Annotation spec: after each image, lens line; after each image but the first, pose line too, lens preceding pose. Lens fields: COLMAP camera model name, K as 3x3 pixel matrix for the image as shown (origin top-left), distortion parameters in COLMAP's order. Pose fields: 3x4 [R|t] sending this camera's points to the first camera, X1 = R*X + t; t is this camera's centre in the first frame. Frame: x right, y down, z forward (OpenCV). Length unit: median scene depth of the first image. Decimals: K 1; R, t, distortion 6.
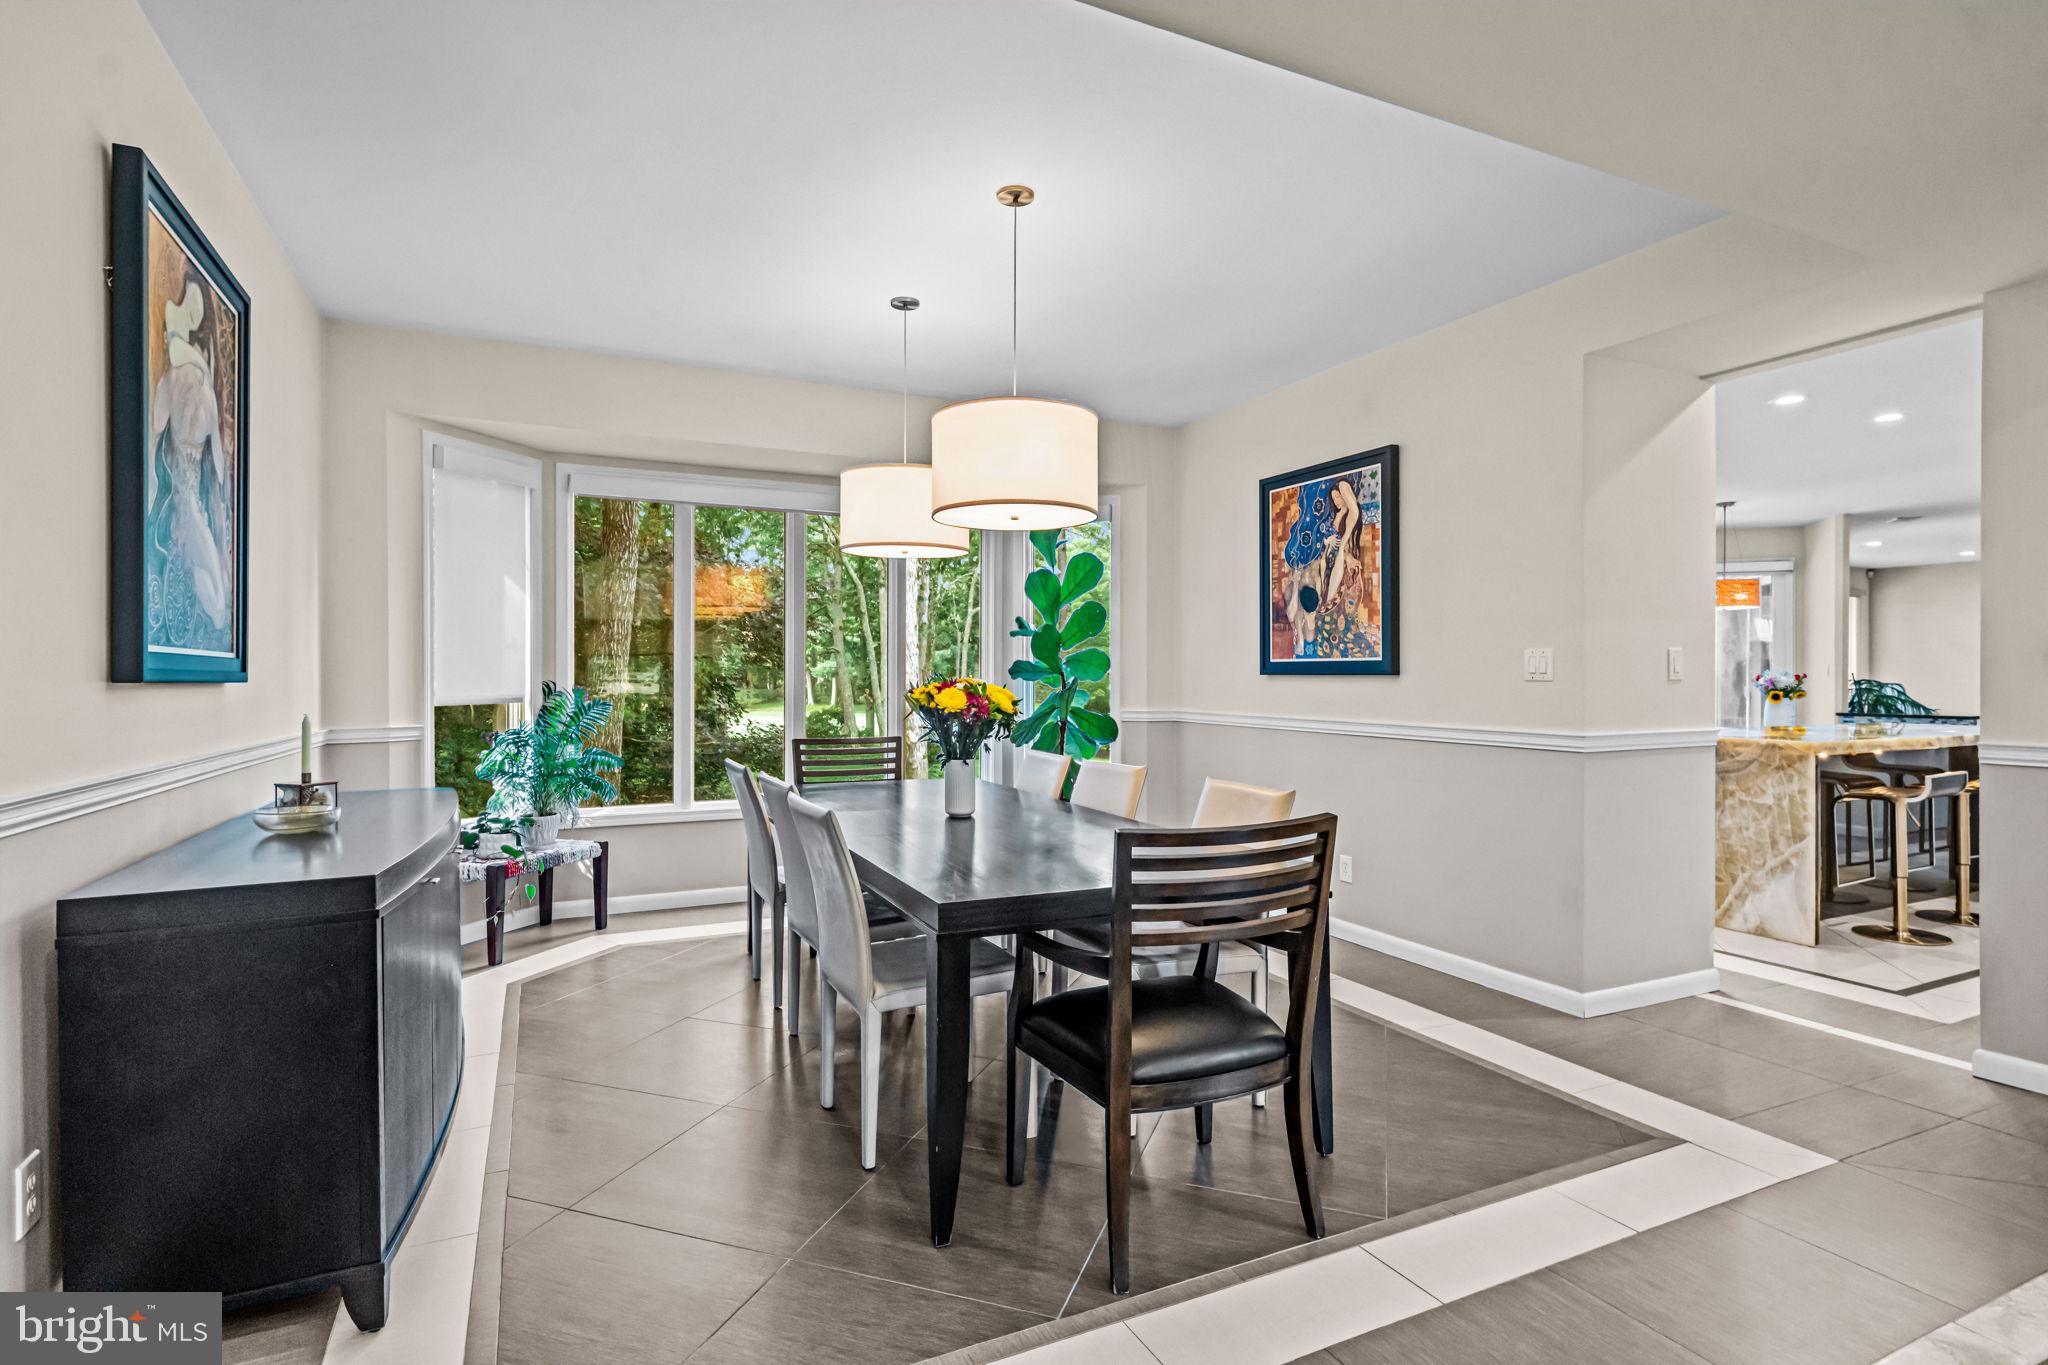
lens RADIAL K [[1035.1, 0, 1022.0], [0, 1035.1, 675.0], [0, 0, 1]] dist [0.006310, -0.000910]
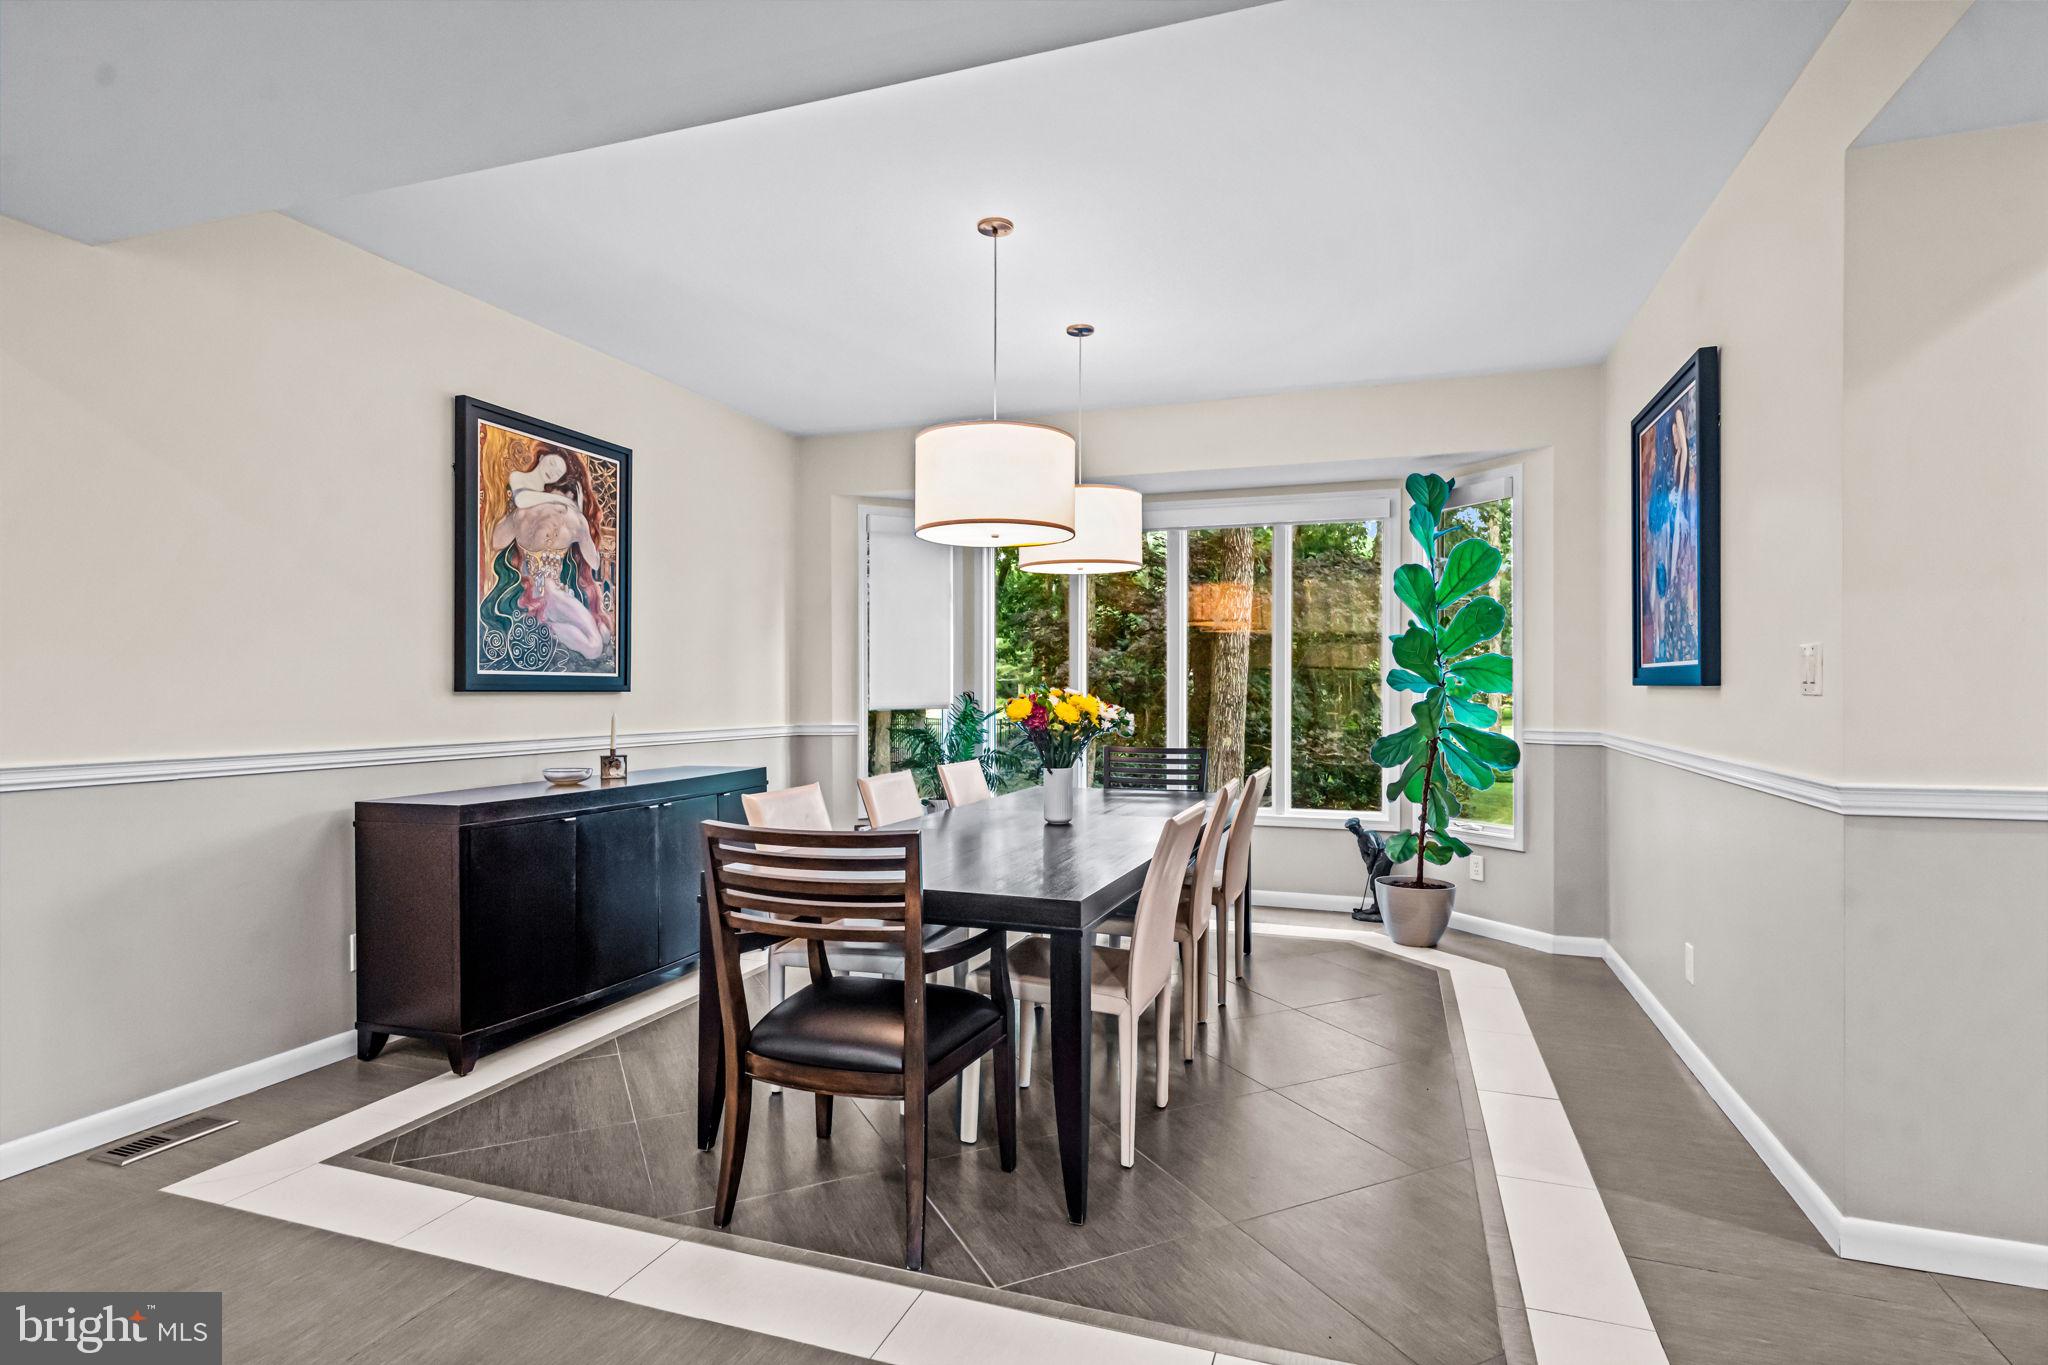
lens RADIAL K [[1035.1, 0, 1015.1], [0, 1035.1, 690.8], [0, 0, 1]] dist [0.006310, -0.000910]
pose [[0.702950, 0.002866, -0.711233, 0.624762], [0.001244, 0.999985, 0.005259, -0.001443], [0.711238, -0.004581, 0.702936, 0.234718]]
